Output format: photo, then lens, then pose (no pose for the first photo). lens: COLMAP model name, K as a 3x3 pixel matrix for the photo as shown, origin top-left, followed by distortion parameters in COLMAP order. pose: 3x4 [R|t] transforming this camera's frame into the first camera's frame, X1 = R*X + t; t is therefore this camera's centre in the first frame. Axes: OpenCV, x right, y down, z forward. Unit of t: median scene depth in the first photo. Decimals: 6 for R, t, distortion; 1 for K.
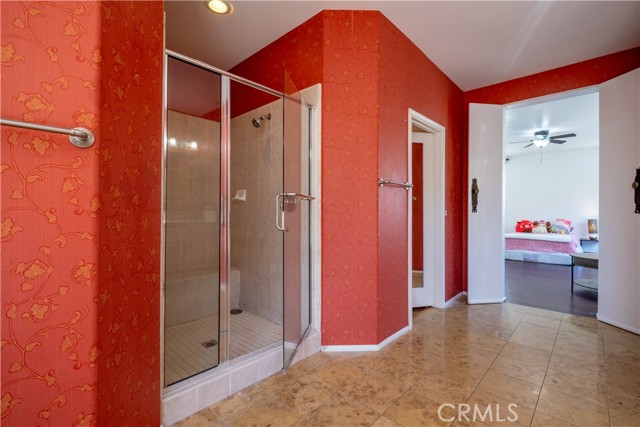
lens RADIAL K [[294.7, 0, 323.7], [0, 294.7, 211.2], [0, 0, 1]] dist [-0.000081, -0.000913]
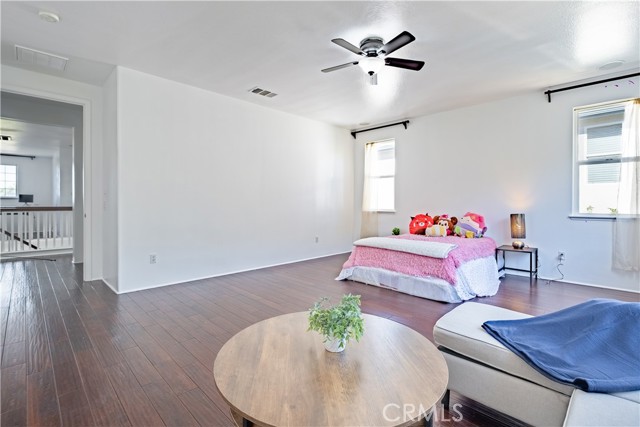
lens RADIAL K [[300.1, 0, 320.4], [0, 300.1, 203.2], [0, 0, 1]] dist [-0.000729, -0.000295]
pose [[0.999014, 0.002223, -0.044342, 1.168998], [-0.001983, 0.999983, 0.005451, 0.006981], [0.044353, -0.005357, 0.999002, 0.822404]]
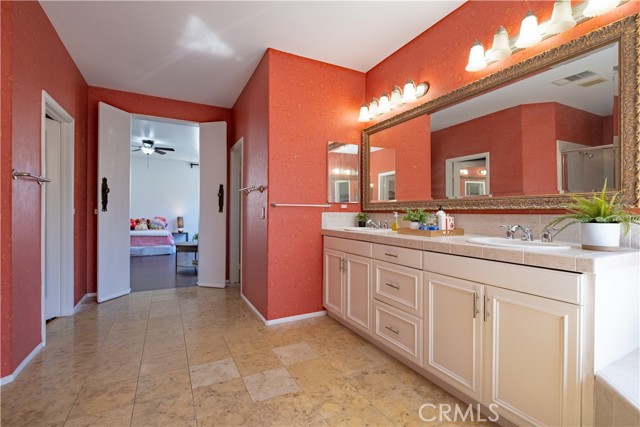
lens RADIAL K [[294.7, 0, 323.7], [0, 294.7, 211.2], [0, 0, 1]] dist [-0.000081, -0.000913]
pose [[0.336883, 0.002132, 0.941544, -0.188331], [-0.005318, 0.999986, -0.000362, 0.000578], [-0.941531, -0.004885, 0.336890, -0.051264]]
